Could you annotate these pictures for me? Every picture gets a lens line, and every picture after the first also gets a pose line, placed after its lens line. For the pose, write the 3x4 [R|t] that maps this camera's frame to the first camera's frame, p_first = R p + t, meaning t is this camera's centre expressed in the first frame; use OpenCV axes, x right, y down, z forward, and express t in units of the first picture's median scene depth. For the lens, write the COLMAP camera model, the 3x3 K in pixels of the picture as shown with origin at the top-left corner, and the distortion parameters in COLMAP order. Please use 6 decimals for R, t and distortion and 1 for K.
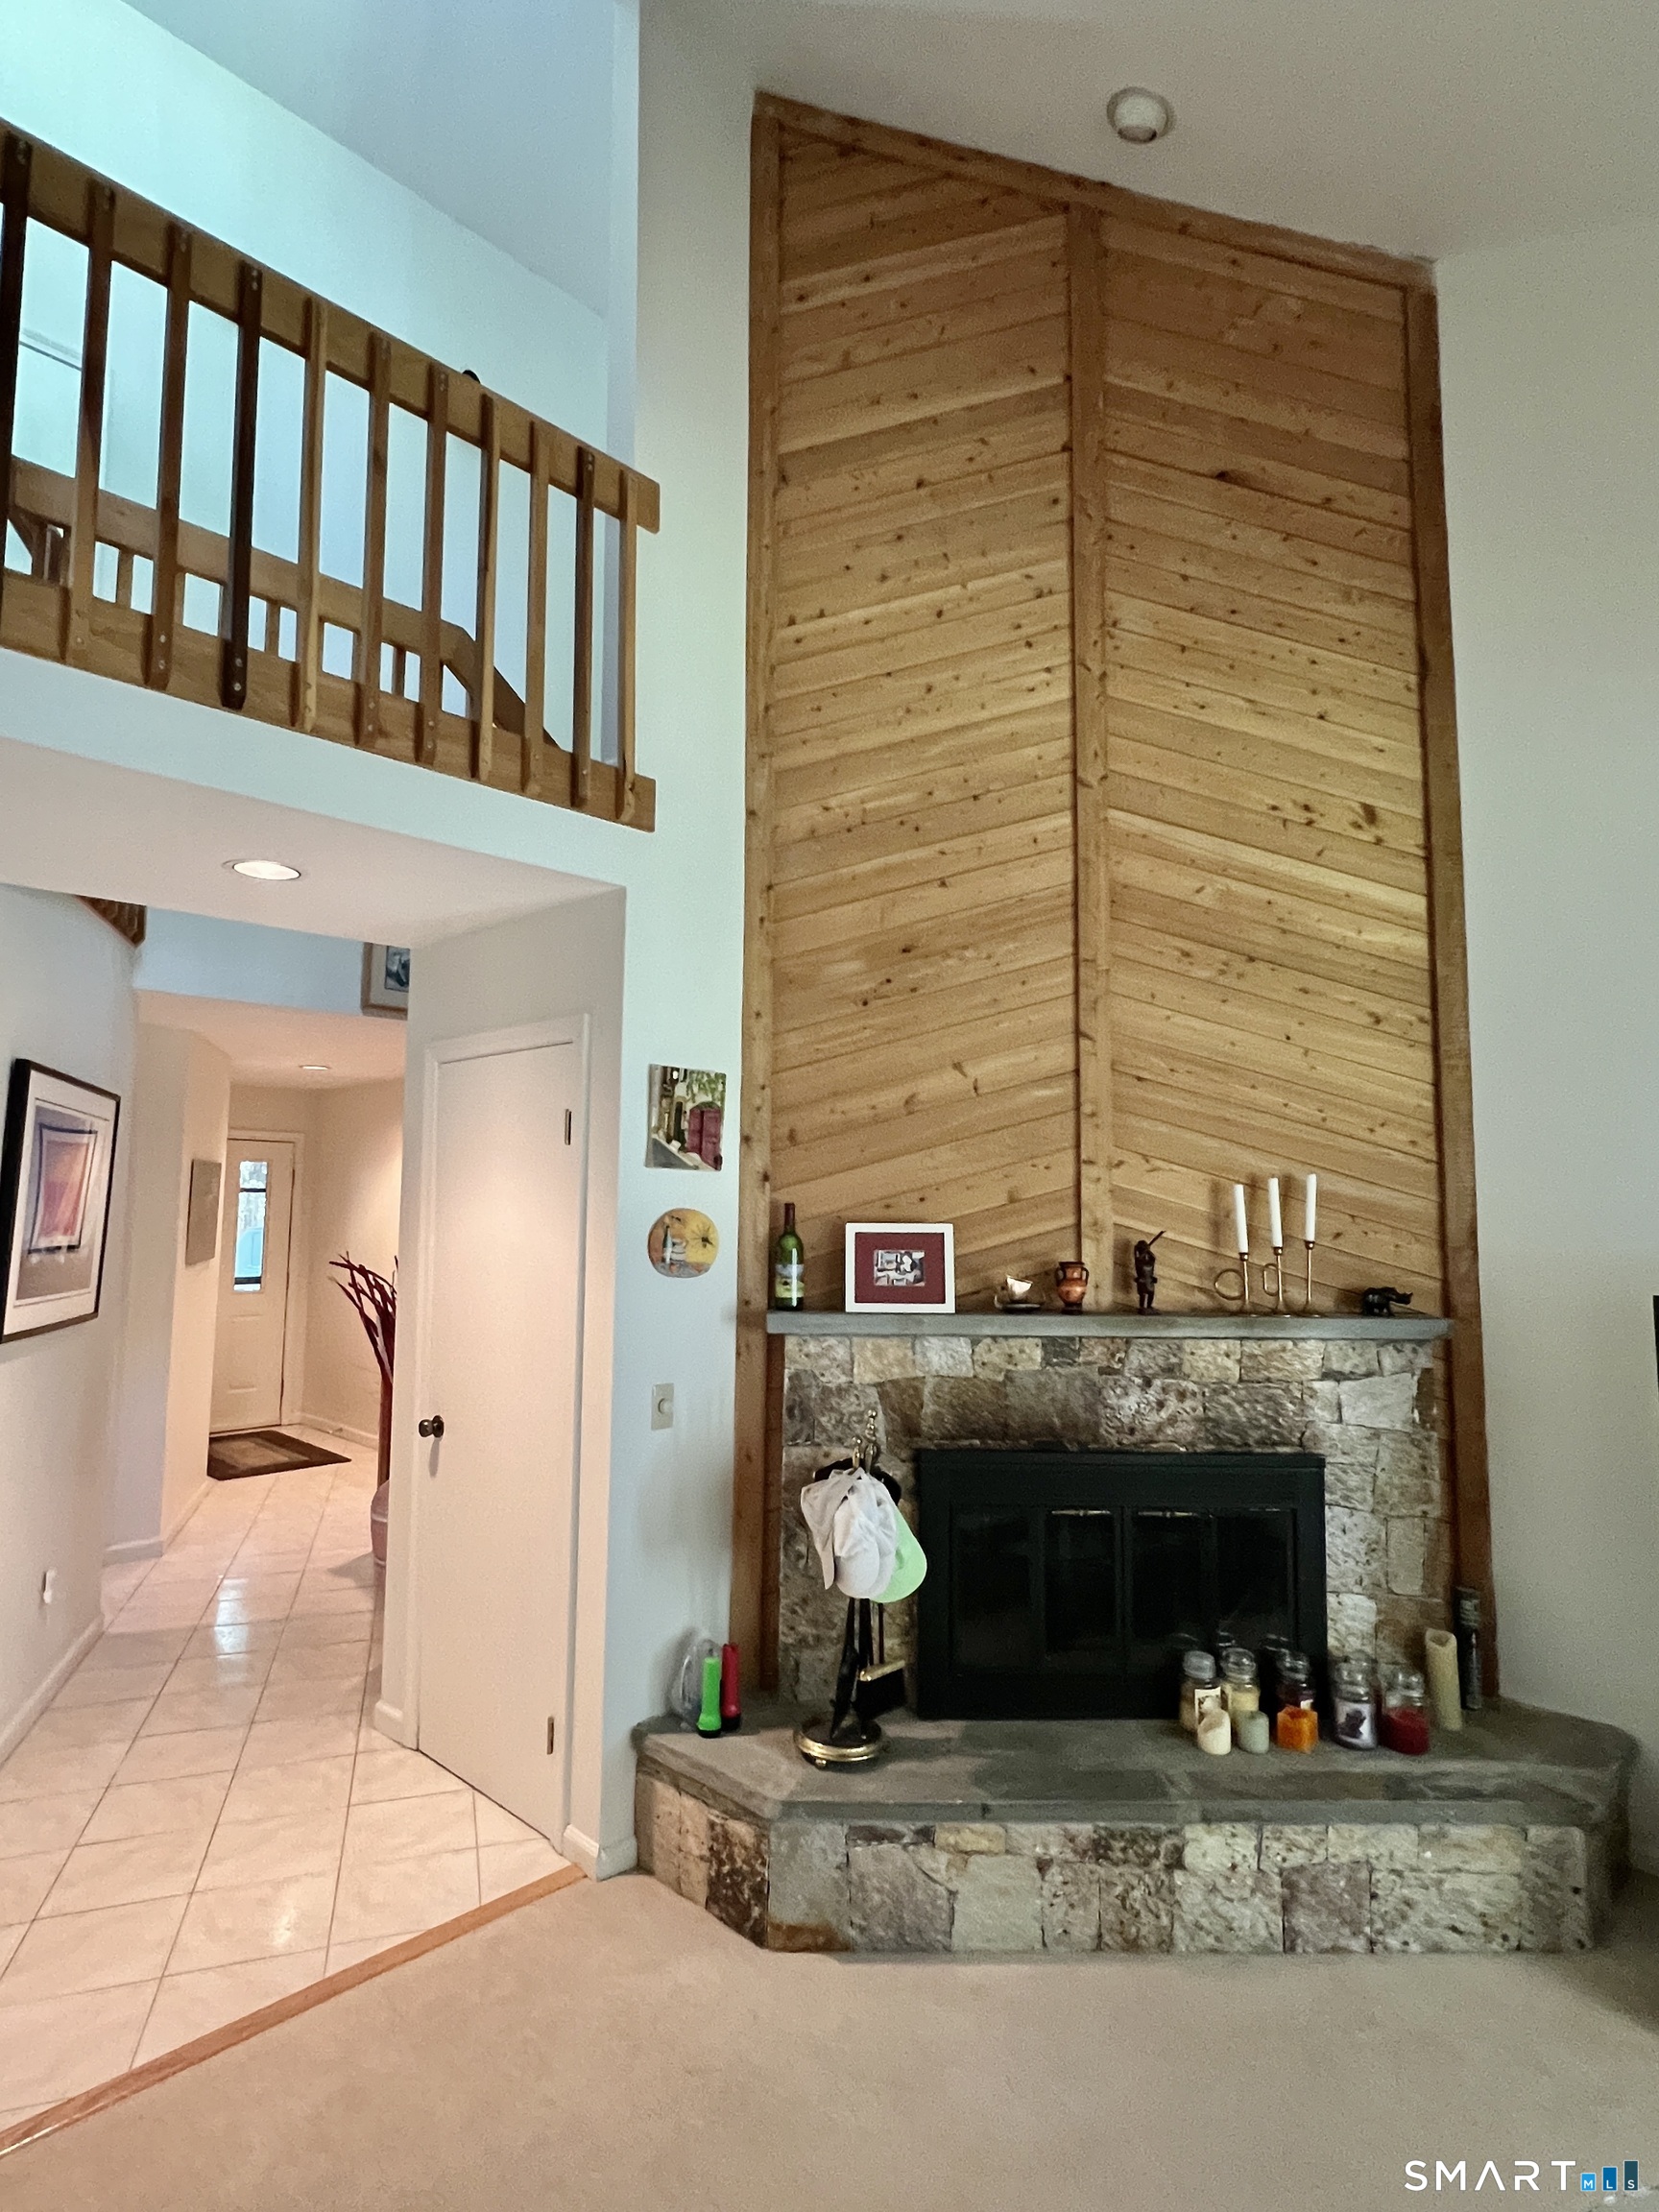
lens RADIAL K [[1173.6, 0, 823.3], [0, 1173.6, 1105.3], [0, 0, 1]] dist [-0.001023, 0.002082]
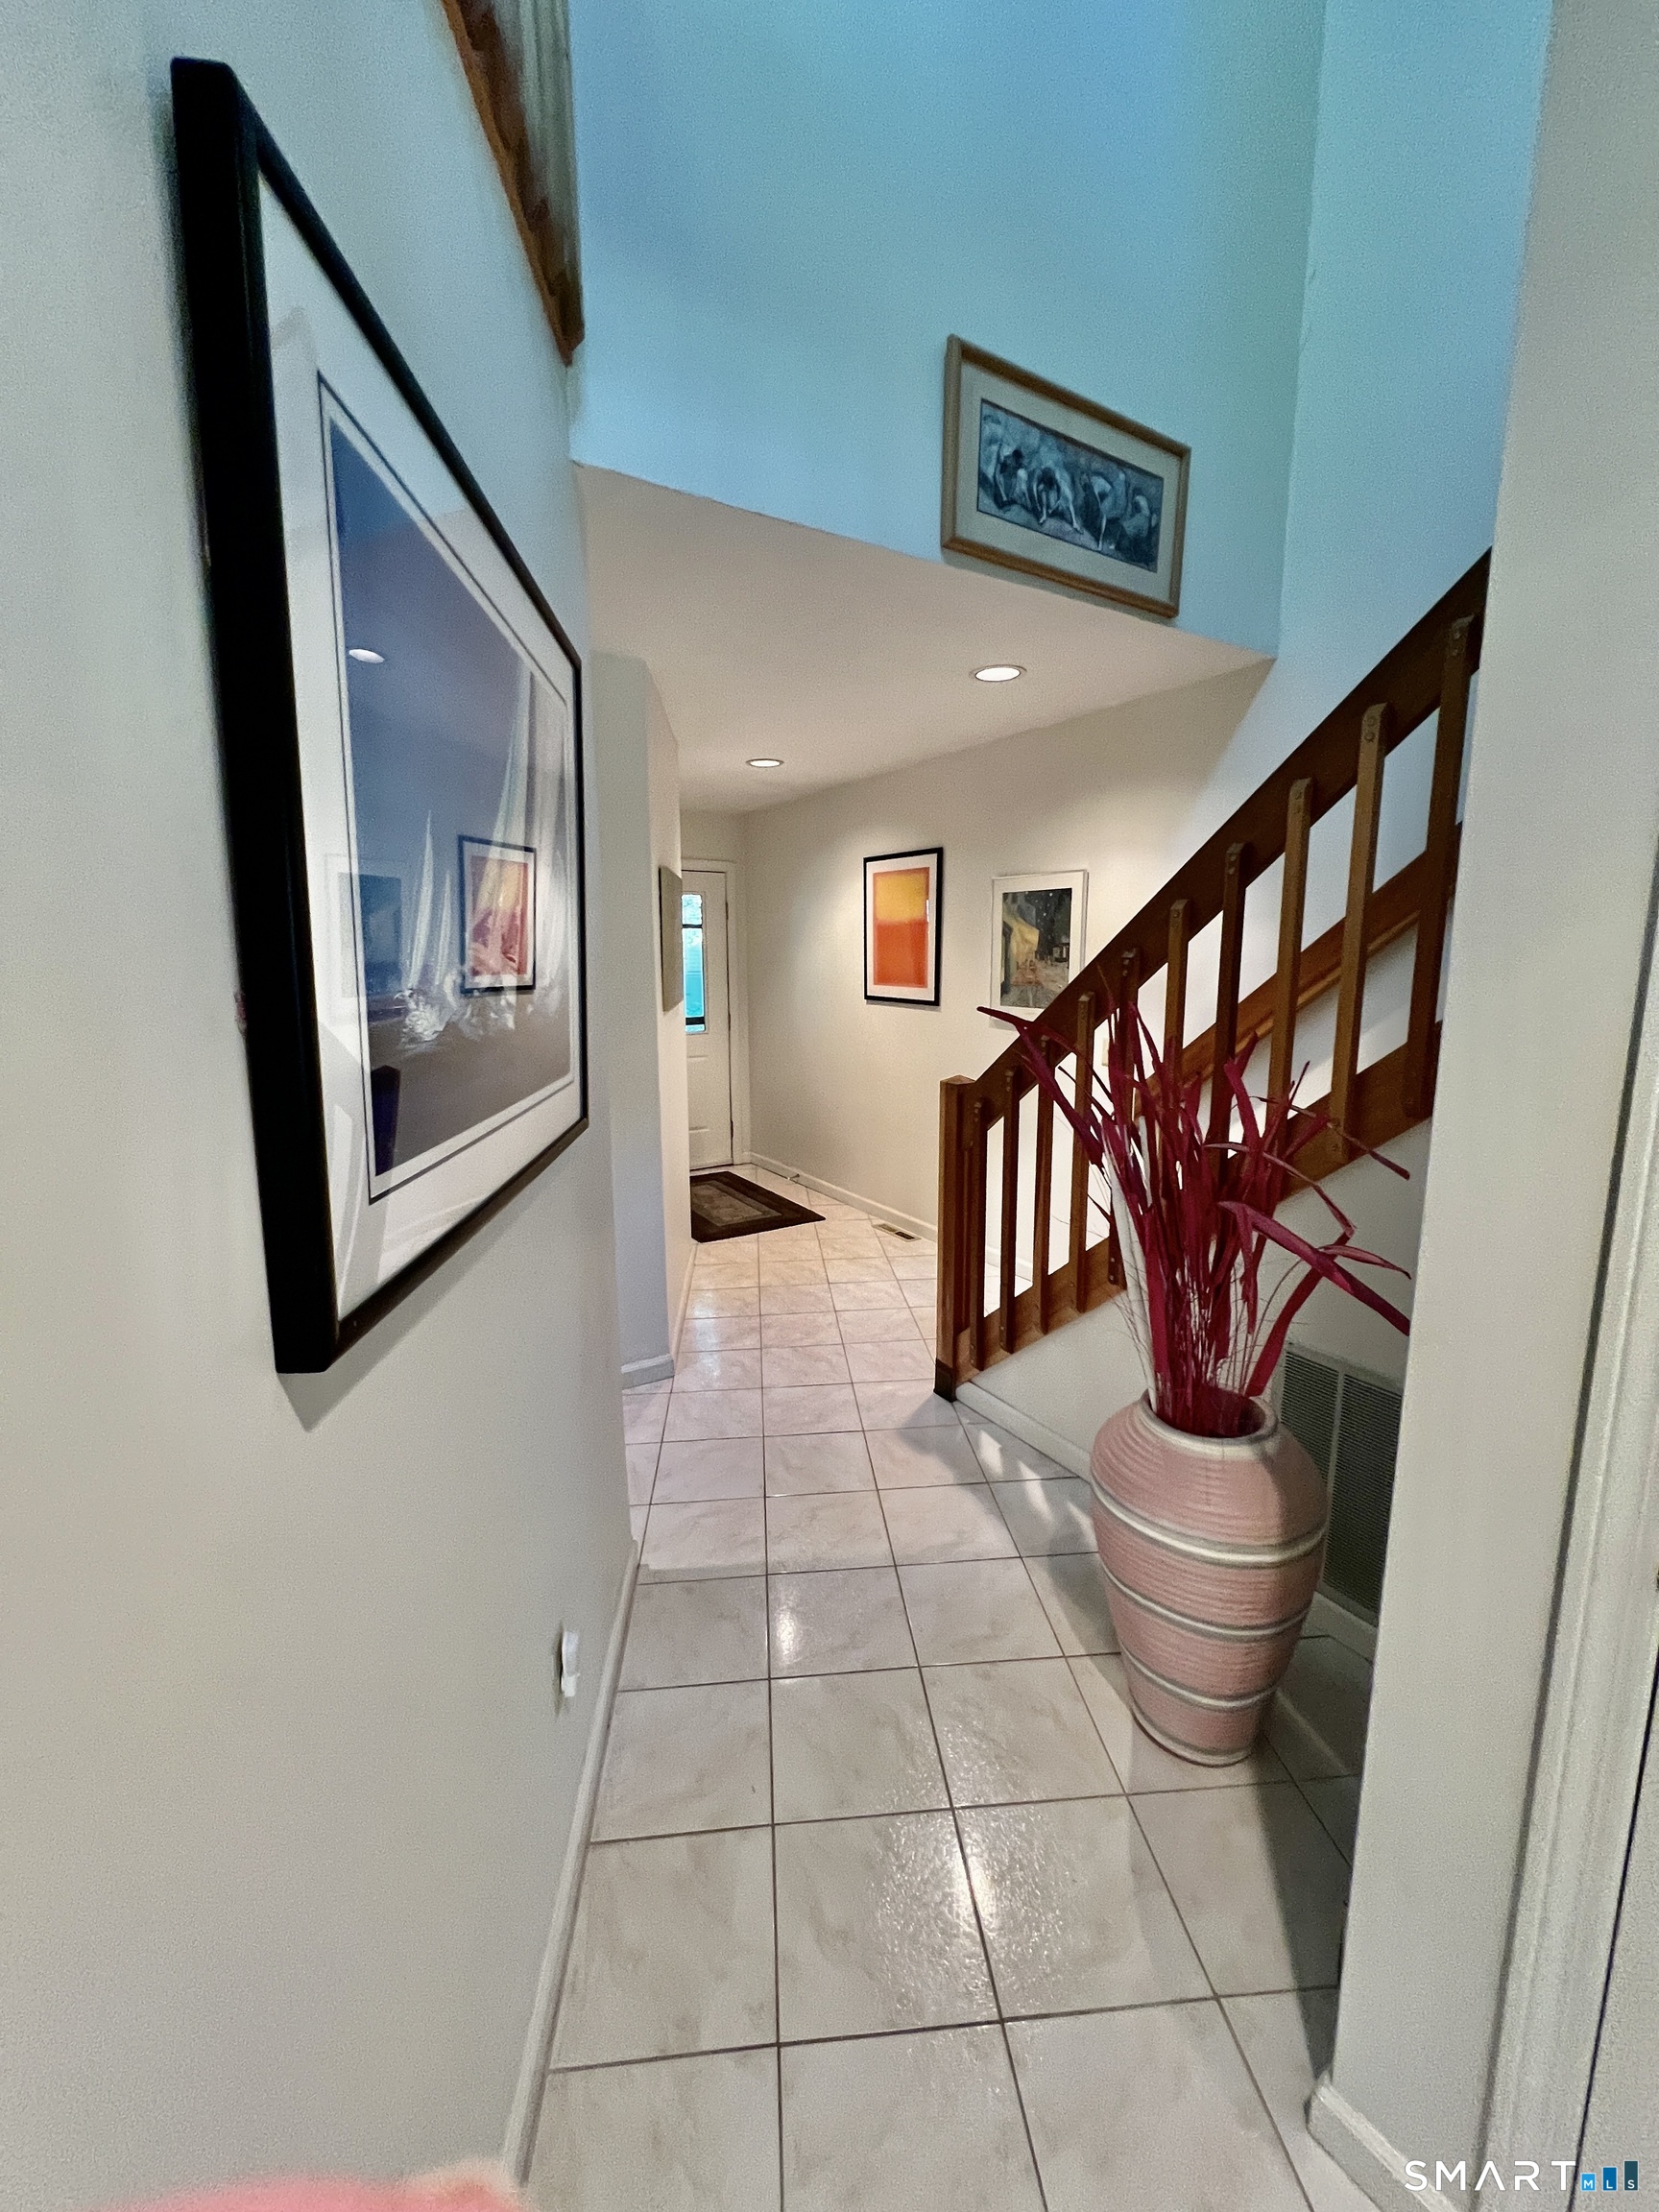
lens RADIAL K [[891.2, 0, 829.5], [0, 891.2, 1106.0], [0, 0, 1]] dist [0.000022, 0.000580]
pose [[0.971490, 0.024354, -0.235828, -0.562047], [0.035907, 0.968121, 0.247898, 0.108517], [0.234347, -0.249298, 0.939645, 0.874836]]
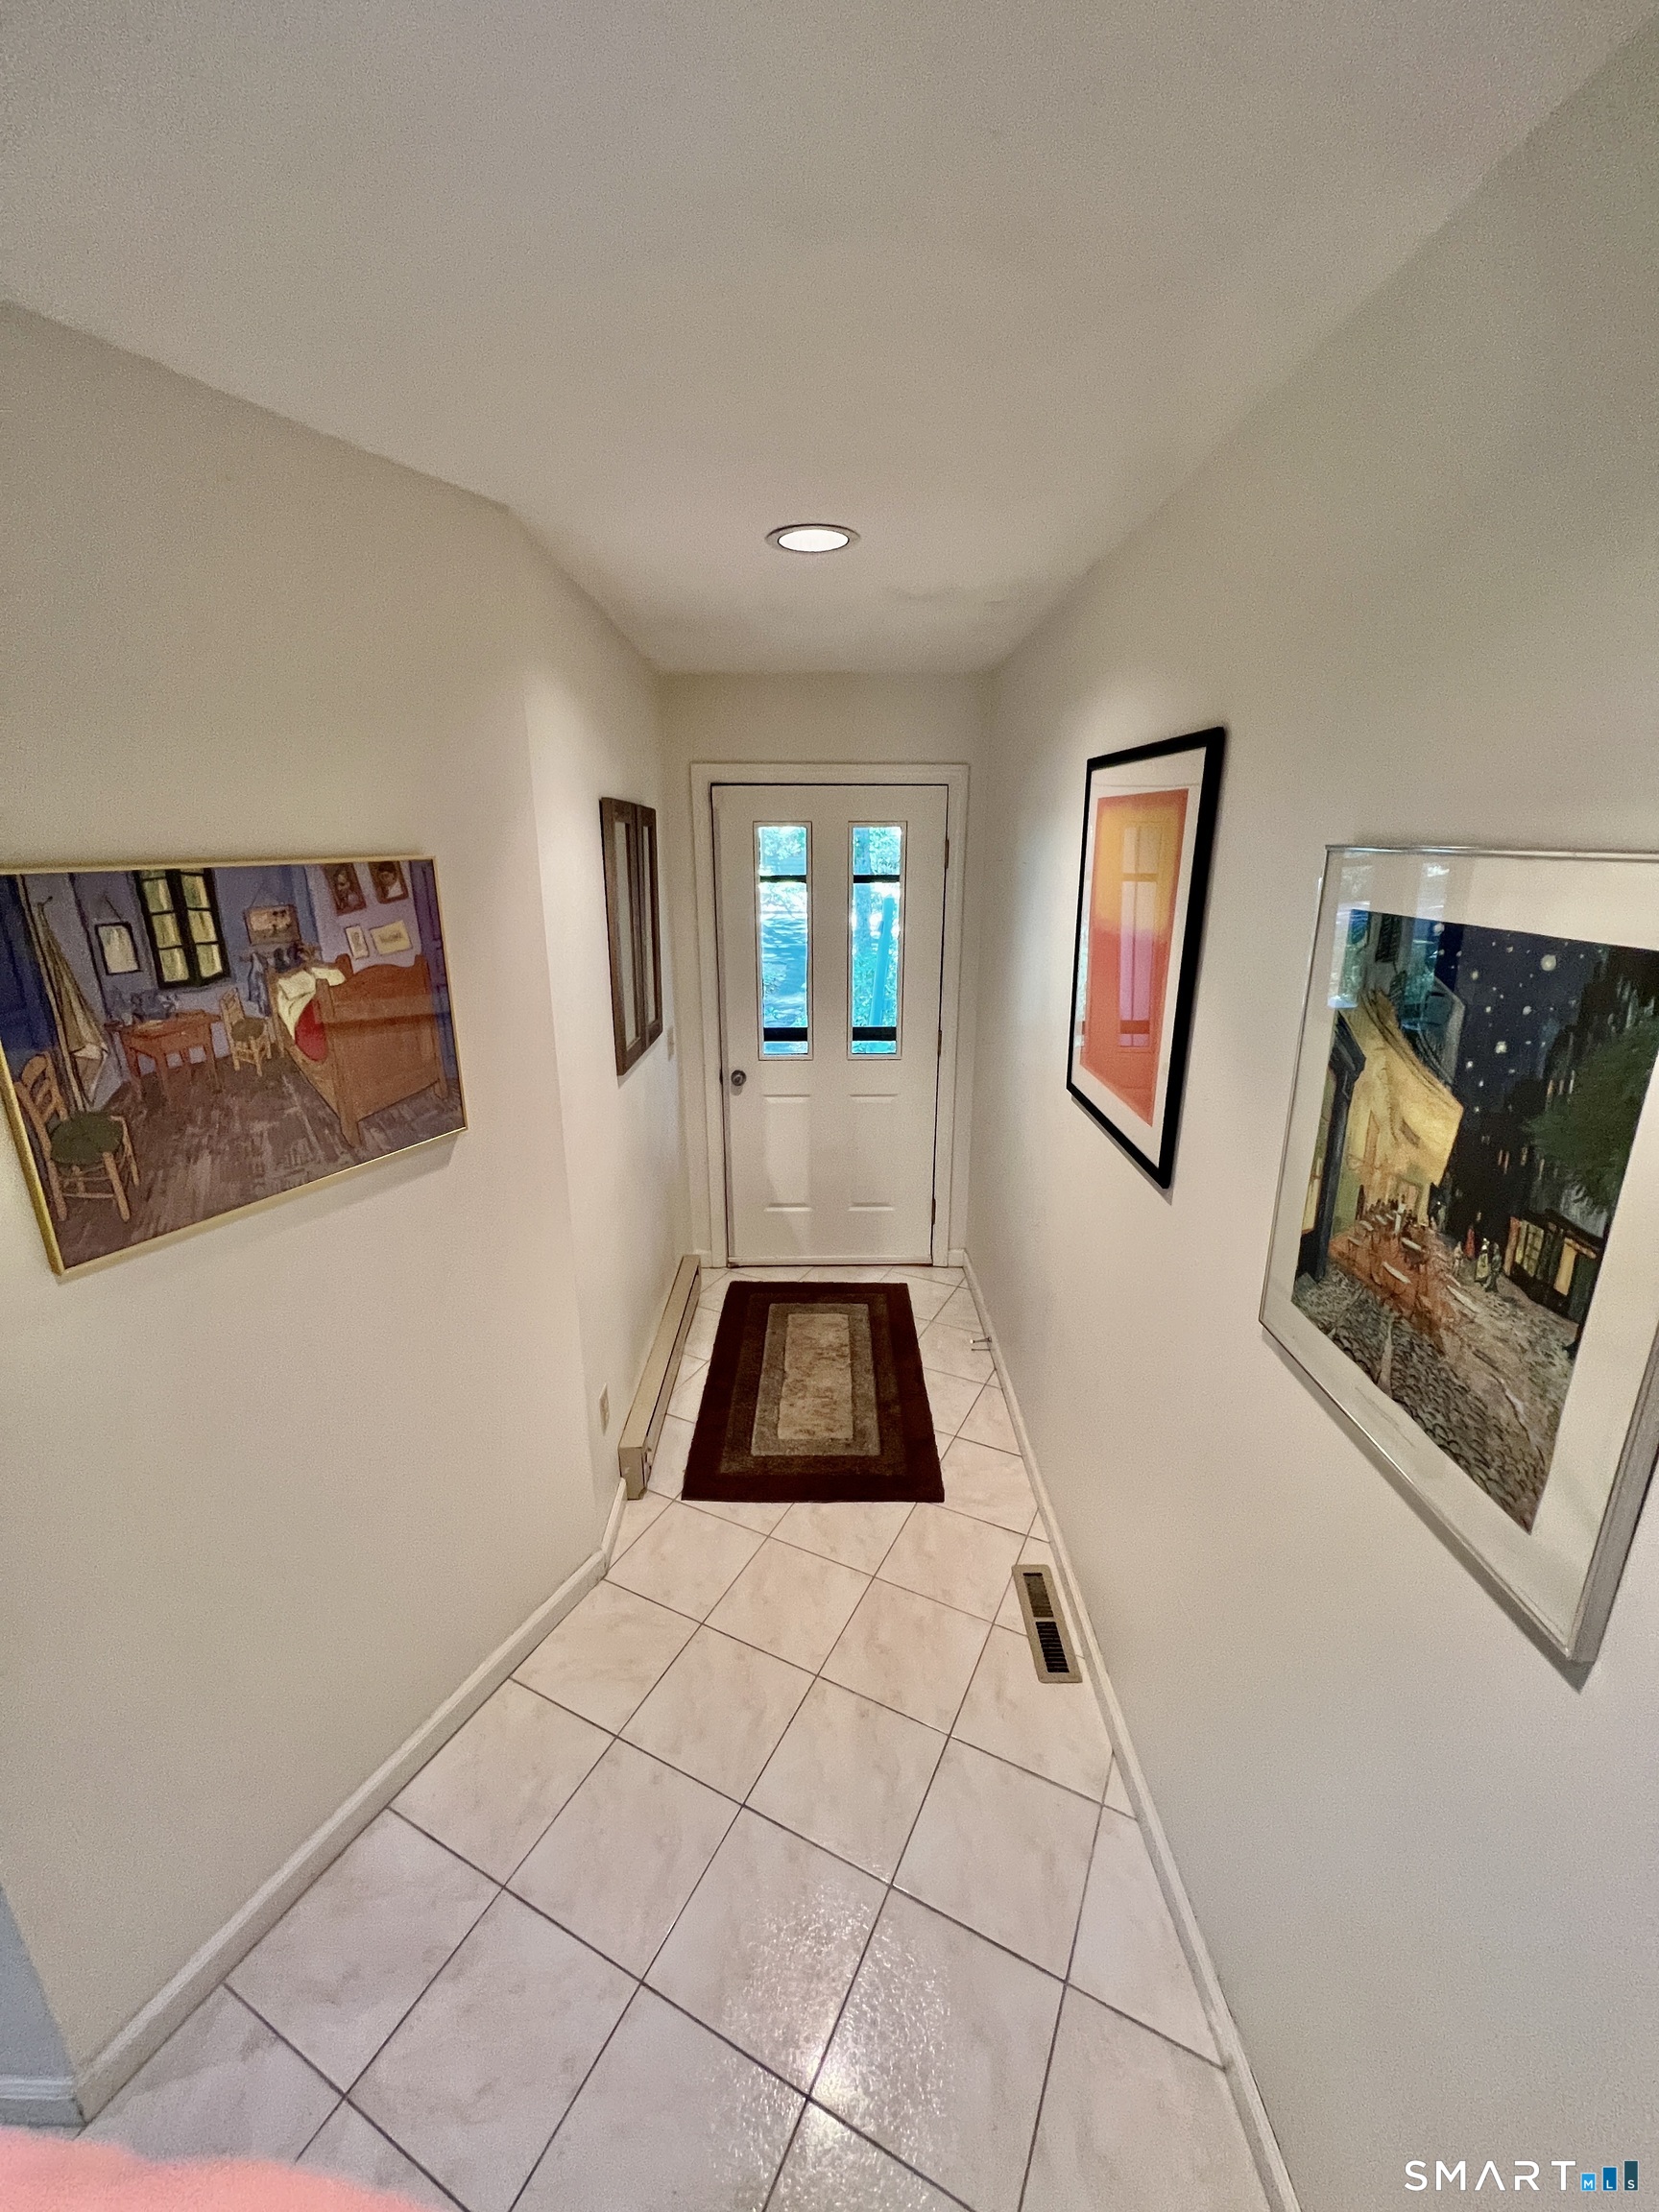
lens RADIAL K [[891.2, 0, 829.5], [0, 891.2, 1106.0], [0, 0, 1]] dist [0.000022, 0.000580]
pose [[0.697993, 0.196592, -0.688591, -0.524920], [0.070230, 0.938150, 0.339030, 0.081430], [0.712652, -0.285001, 0.641016, 1.845558]]
